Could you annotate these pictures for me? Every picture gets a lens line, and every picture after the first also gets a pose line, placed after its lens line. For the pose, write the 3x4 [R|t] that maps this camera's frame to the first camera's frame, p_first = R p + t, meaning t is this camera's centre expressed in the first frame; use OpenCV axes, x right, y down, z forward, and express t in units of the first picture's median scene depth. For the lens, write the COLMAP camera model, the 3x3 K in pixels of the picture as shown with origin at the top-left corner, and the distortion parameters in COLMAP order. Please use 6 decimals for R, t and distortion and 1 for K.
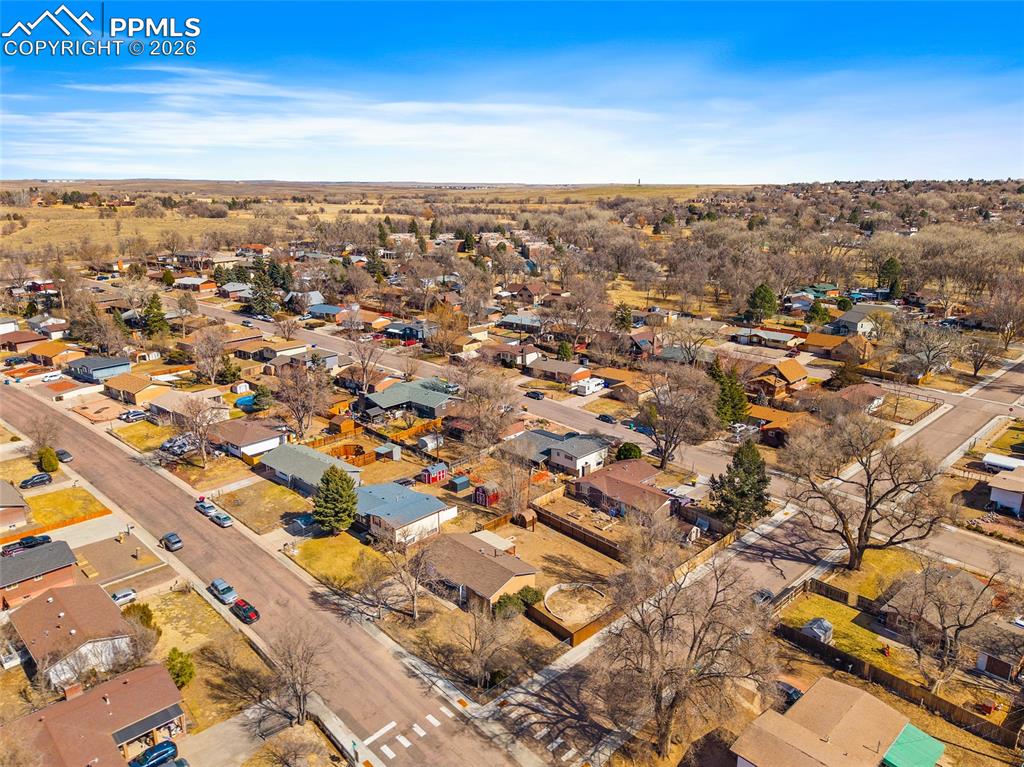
lens RADIAL K [[697.2, 0, 512.0], [0, 697.2, 383.5], [0, 0, 1]] dist [0.018491, -0.023187]
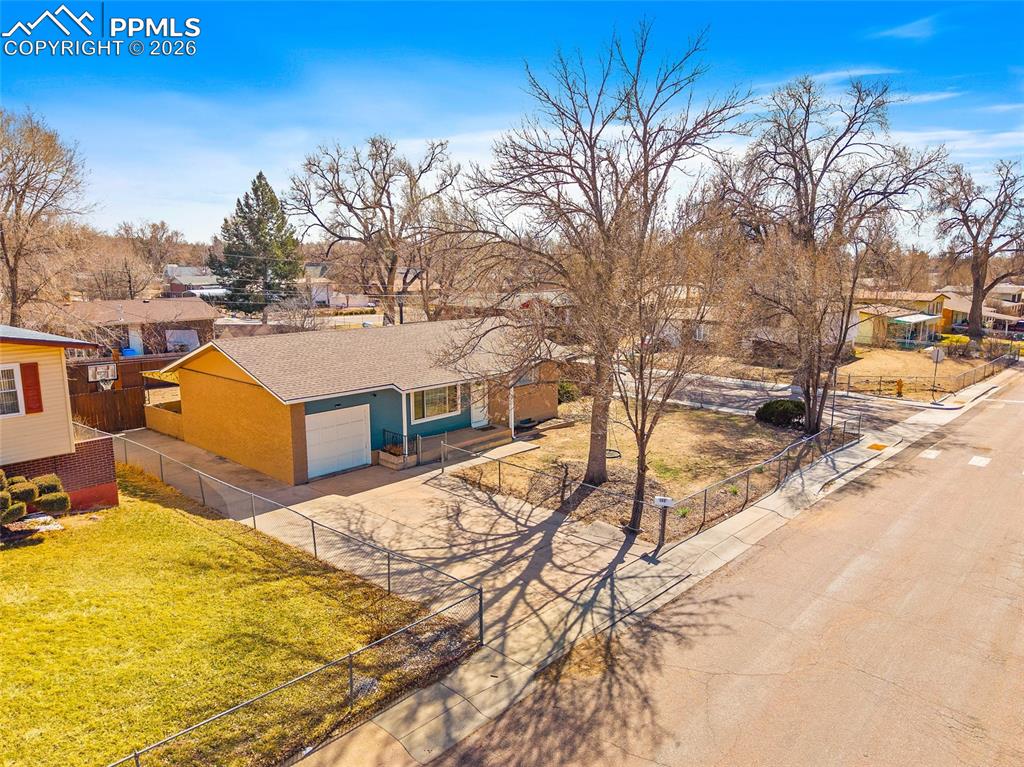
lens RADIAL K [[697.2, 0, 512.0], [0, 697.2, 383.5], [0, 0, 1]] dist [0.018491, -0.023187]
pose [[-0.079072, -0.171241, 0.982051, -0.426319], [0.256713, 0.948412, 0.186045, 0.259839], [-0.963248, 0.266816, -0.031033, 1.115199]]
